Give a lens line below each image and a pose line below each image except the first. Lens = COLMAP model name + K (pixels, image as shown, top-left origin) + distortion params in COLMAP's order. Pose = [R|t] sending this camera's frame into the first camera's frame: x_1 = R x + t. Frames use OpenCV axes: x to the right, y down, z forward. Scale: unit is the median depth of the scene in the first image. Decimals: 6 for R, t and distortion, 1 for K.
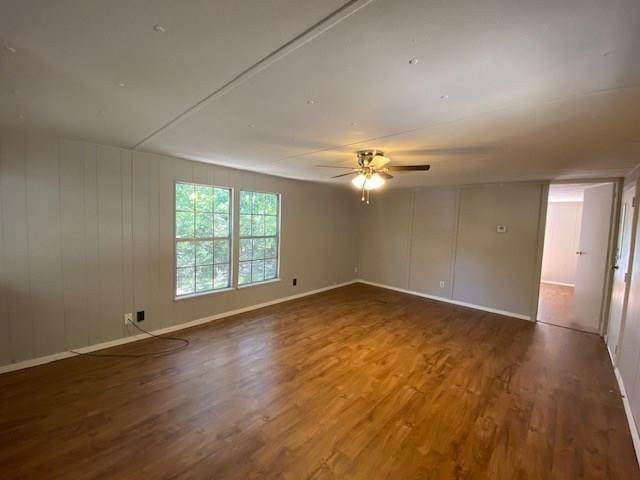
lens RADIAL K [[261.0, 0, 324.7], [0, 261.0, 240.2], [0, 0, 1]] dist [-0.003804, -0.000856]
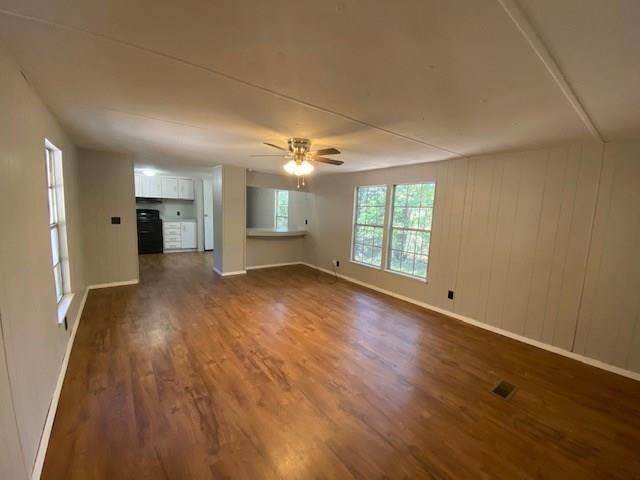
lens RADIAL K [[261.0, 0, 323.1], [0, 261.0, 240.0], [0, 0, 1]] dist [-0.003804, -0.000856]
pose [[-0.149272, 0.082382, -0.985358, 1.255591], [-0.135981, 0.985345, 0.102980, -0.052762], [0.979401, 0.149362, -0.135882, 1.285195]]
